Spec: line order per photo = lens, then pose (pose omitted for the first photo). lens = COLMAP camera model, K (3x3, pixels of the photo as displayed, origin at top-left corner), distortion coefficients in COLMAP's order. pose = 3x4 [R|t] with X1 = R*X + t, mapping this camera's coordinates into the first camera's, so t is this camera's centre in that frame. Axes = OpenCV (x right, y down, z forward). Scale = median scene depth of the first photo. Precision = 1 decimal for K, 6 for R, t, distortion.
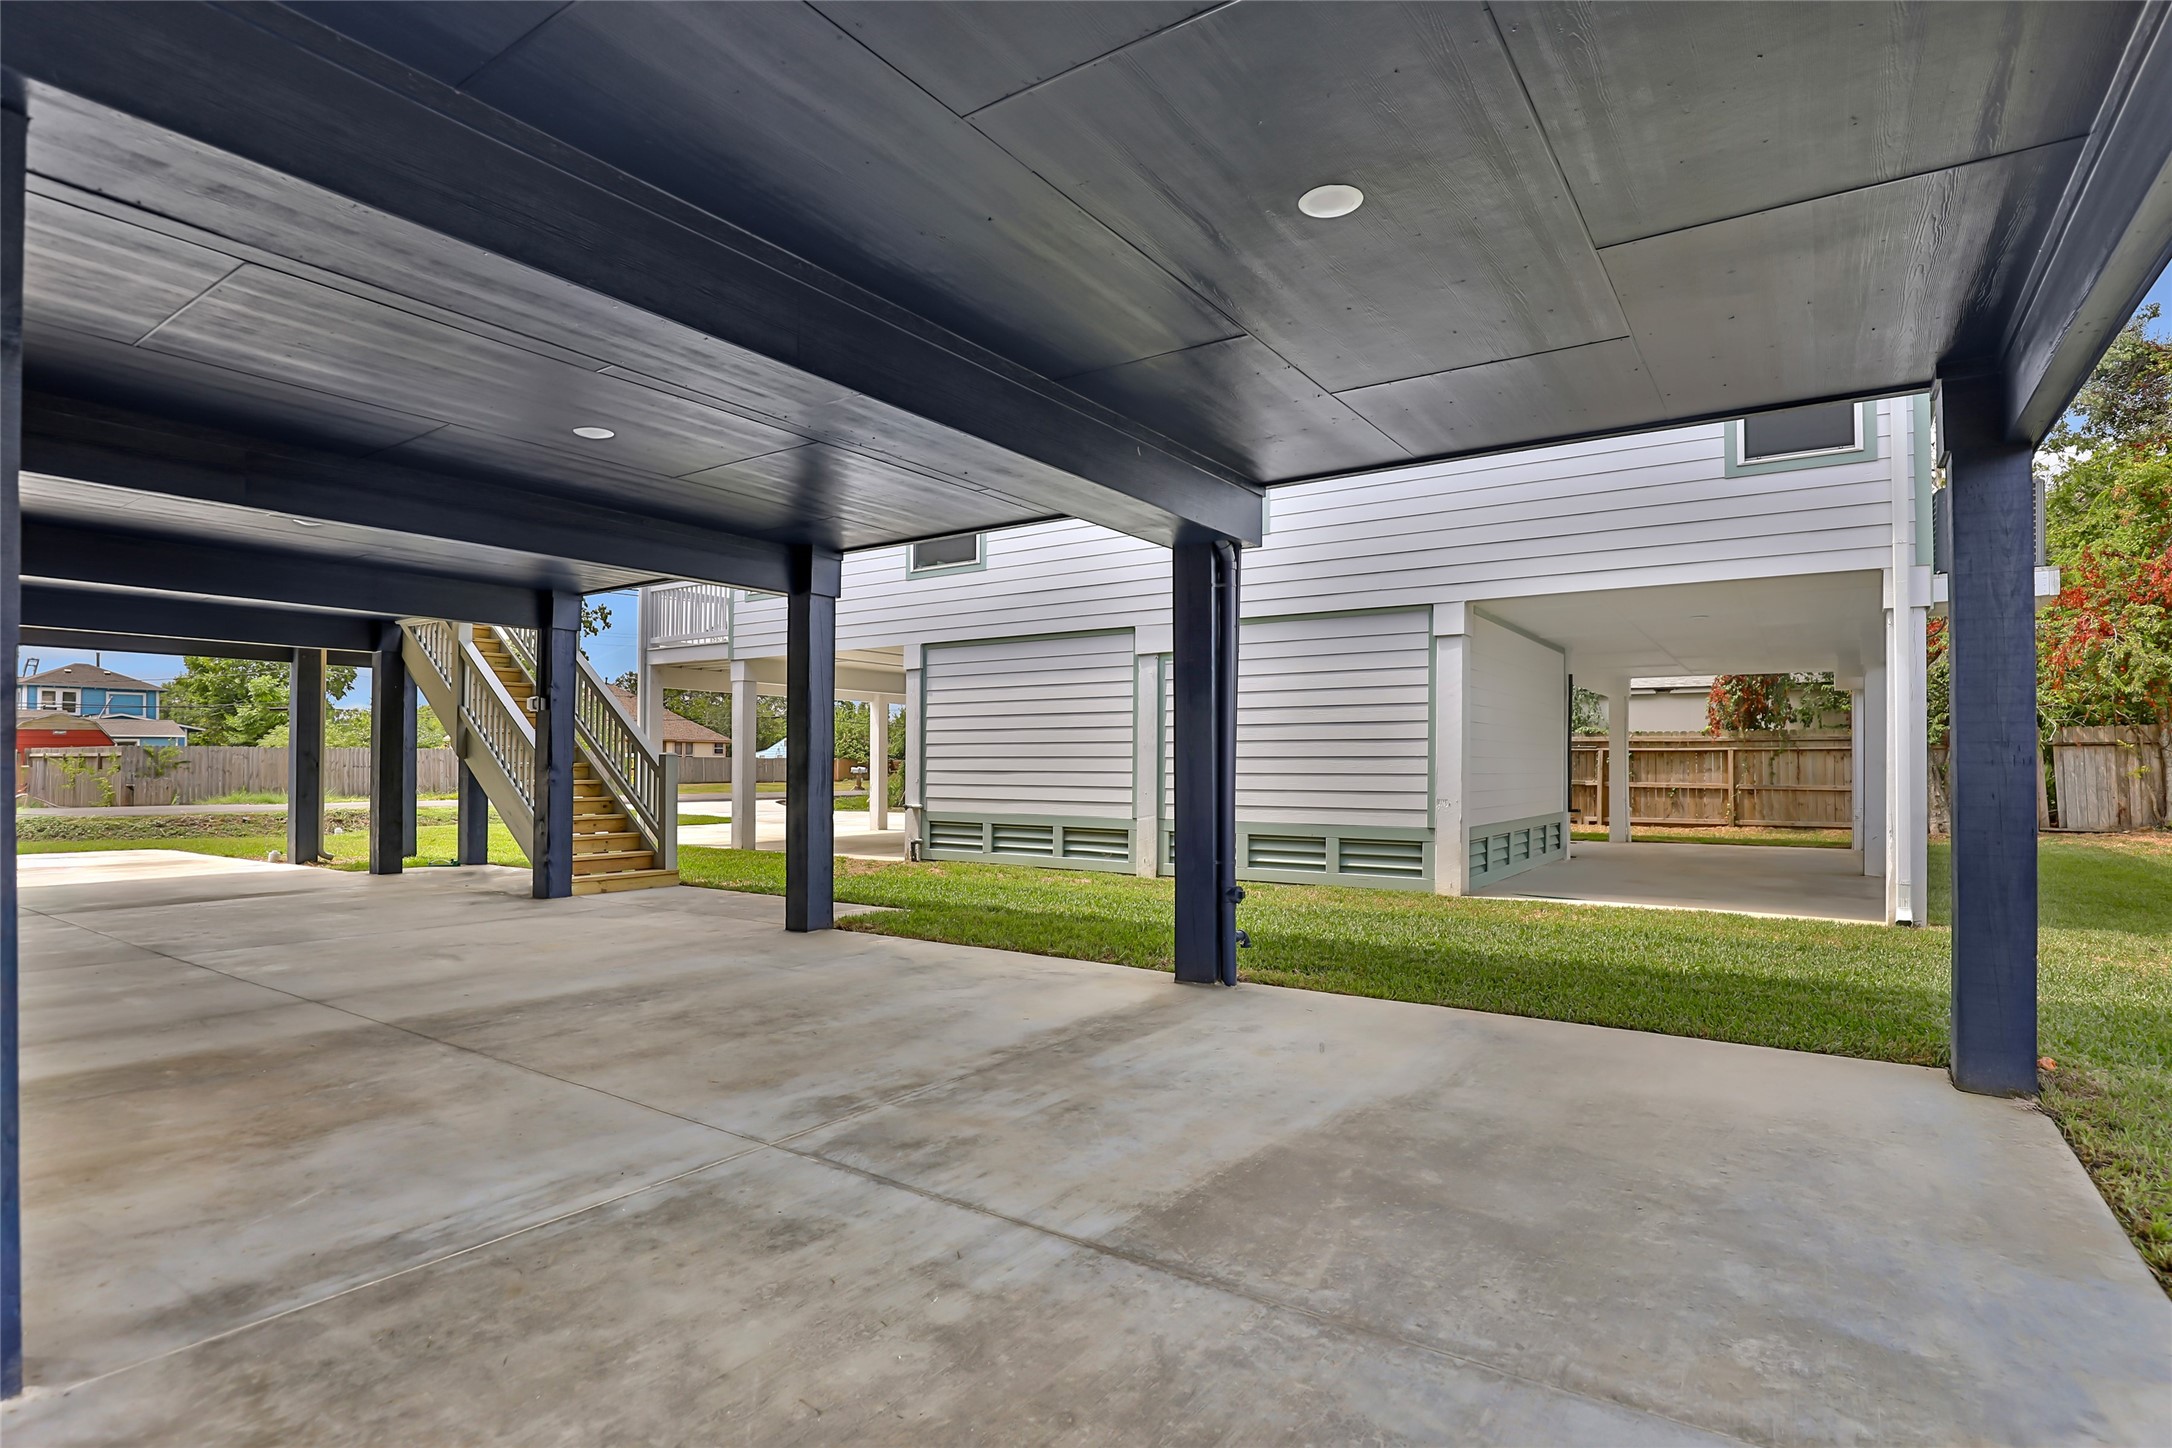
lens RADIAL K [[1112.3, 0, 1104.5], [0, 1112.3, 736.0], [0, 0, 1]] dist [-0.028021, 0.001355]
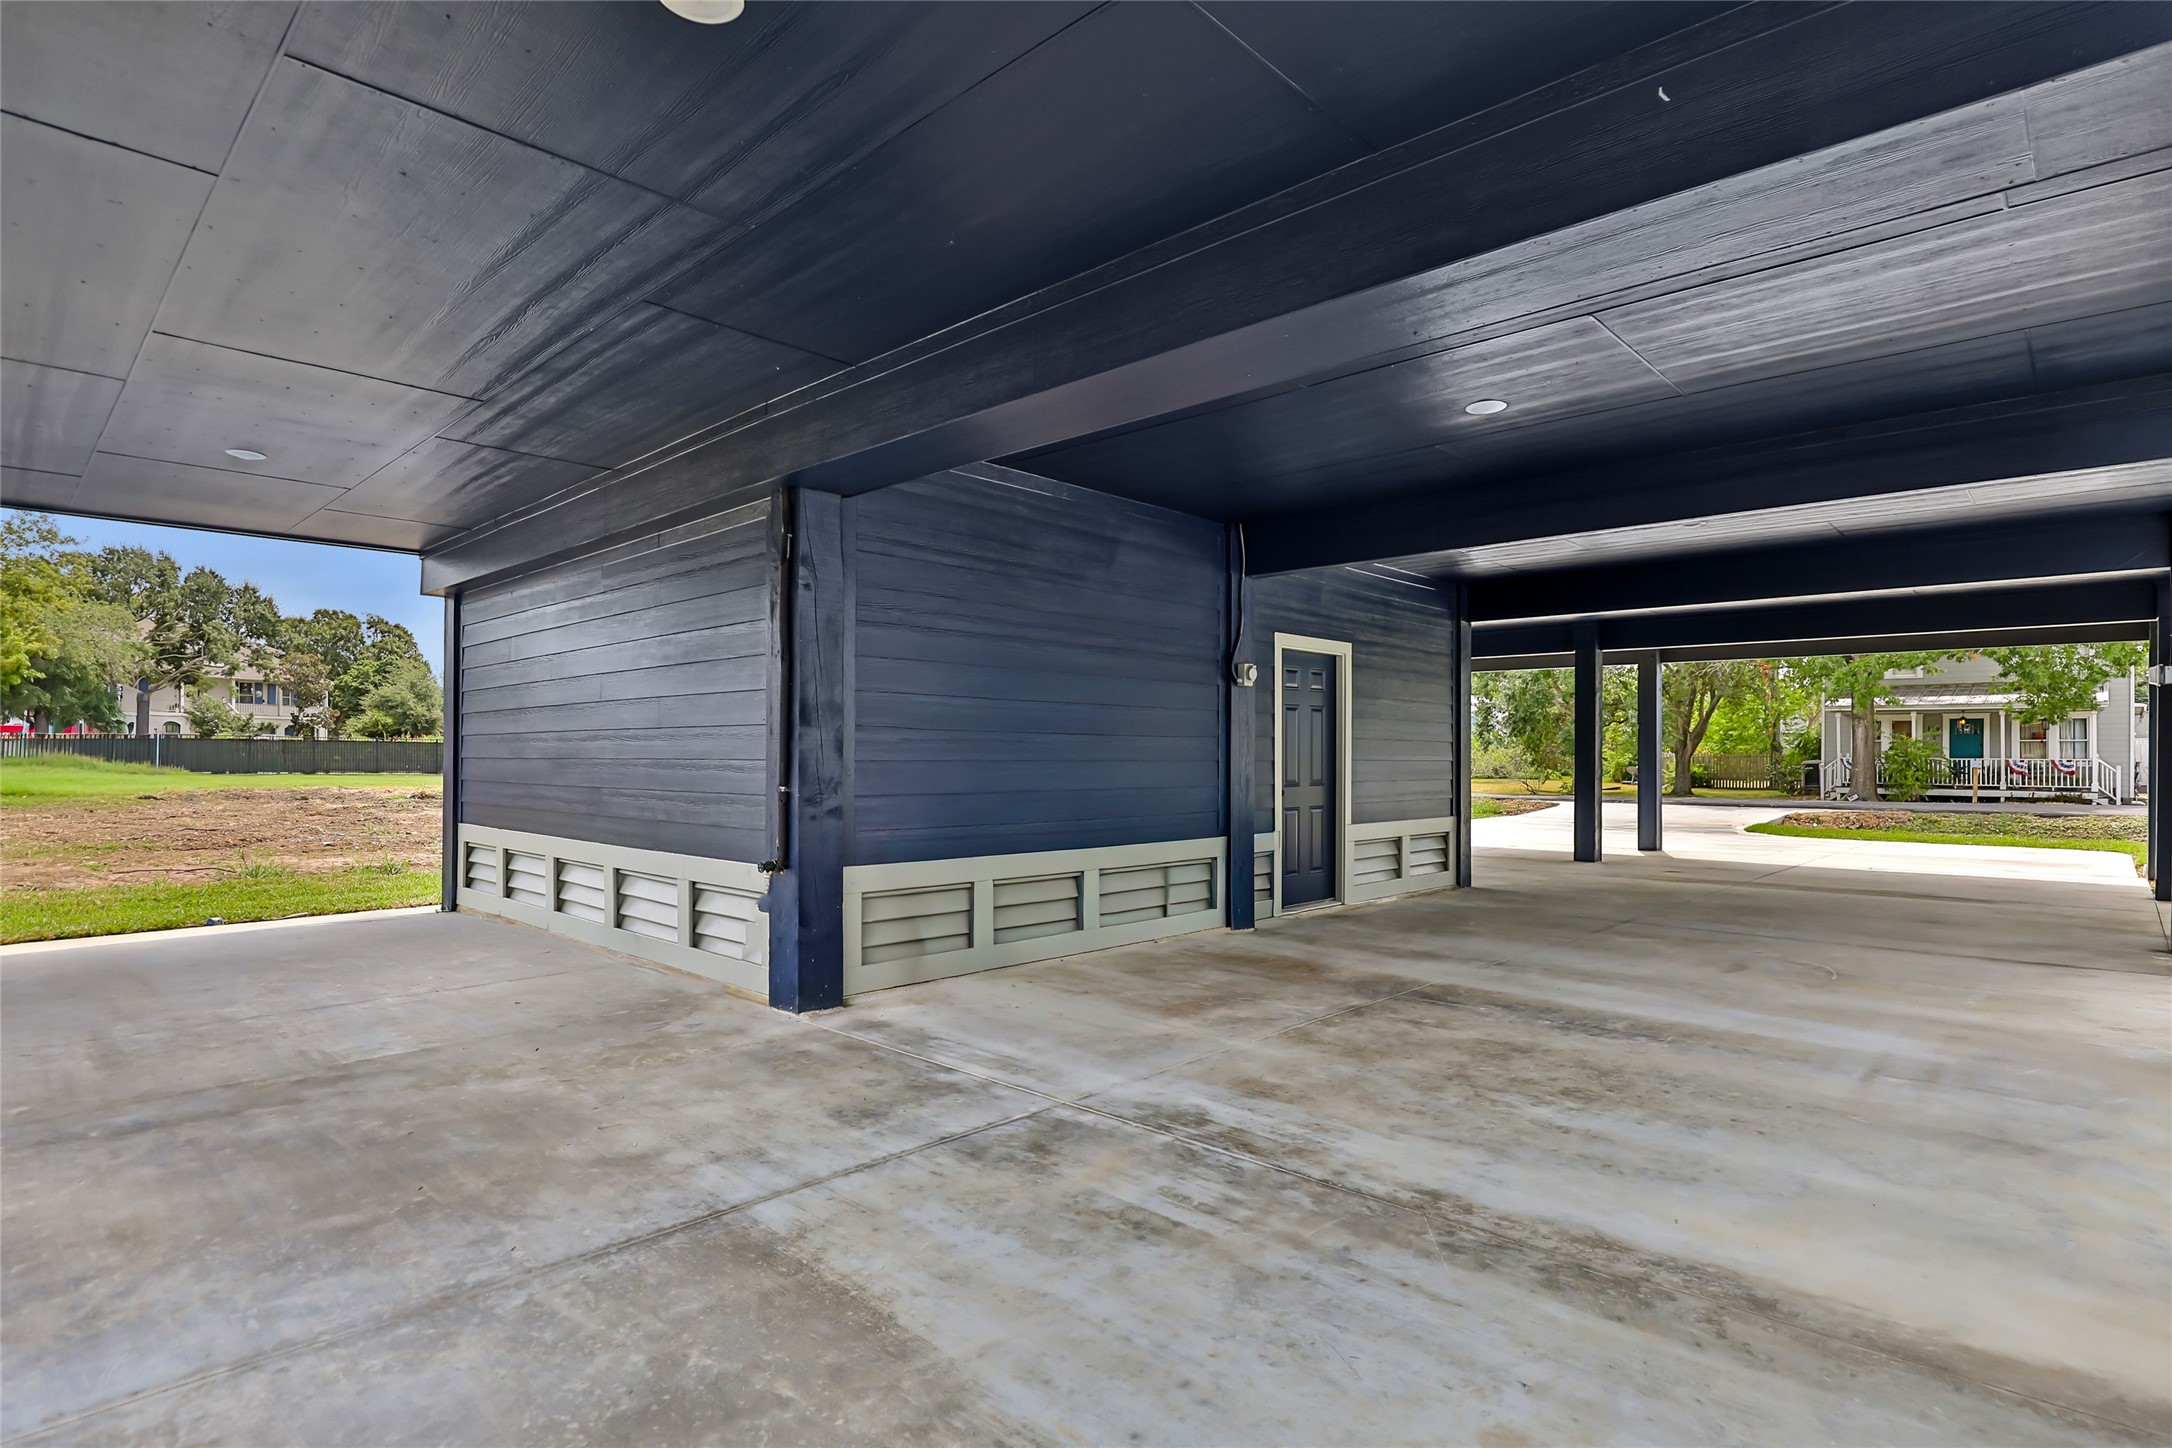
lens RADIAL K [[1112.3, 0, 1098.2], [0, 1112.3, 739.9], [0, 0, 1]] dist [-0.028021, 0.001355]
pose [[-0.179449, -0.015726, -0.983642, 0.704431], [0.022189, 0.999553, -0.020029, 0.029509], [0.983517, -0.025420, -0.179020, 1.118420]]
